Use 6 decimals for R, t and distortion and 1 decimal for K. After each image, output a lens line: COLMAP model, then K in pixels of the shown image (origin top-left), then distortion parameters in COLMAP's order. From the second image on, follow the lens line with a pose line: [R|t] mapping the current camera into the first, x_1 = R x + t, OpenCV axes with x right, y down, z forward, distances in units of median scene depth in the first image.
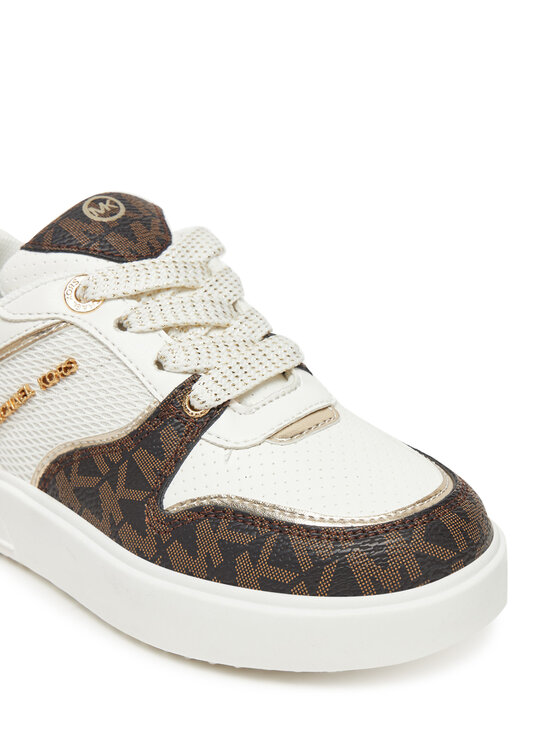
lens RADIAL K [[1679.9, 0, 280.0], [0, 1679.9, 373.0], [0, 0, 1]] dist [-0.264286, -0.191403]
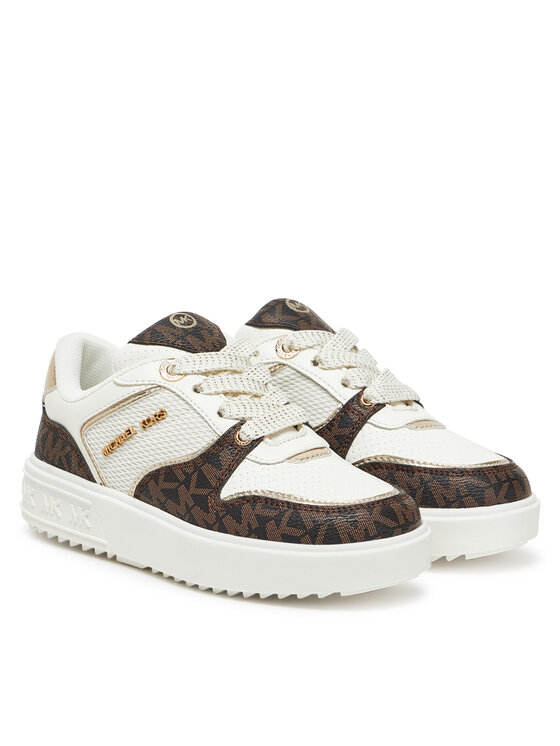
lens RADIAL K [[2574.5, 0, 280.0], [0, 2574.5, 373.0], [0, 0, 1]] dist [-2.247632, -0.080564]
pose [[0.997774, 0.056907, 0.034759, -0.101443], [-0.051020, 0.987127, -0.151582, 0.321480], [-0.042937, 0.149472, 0.987833, -1.413258]]
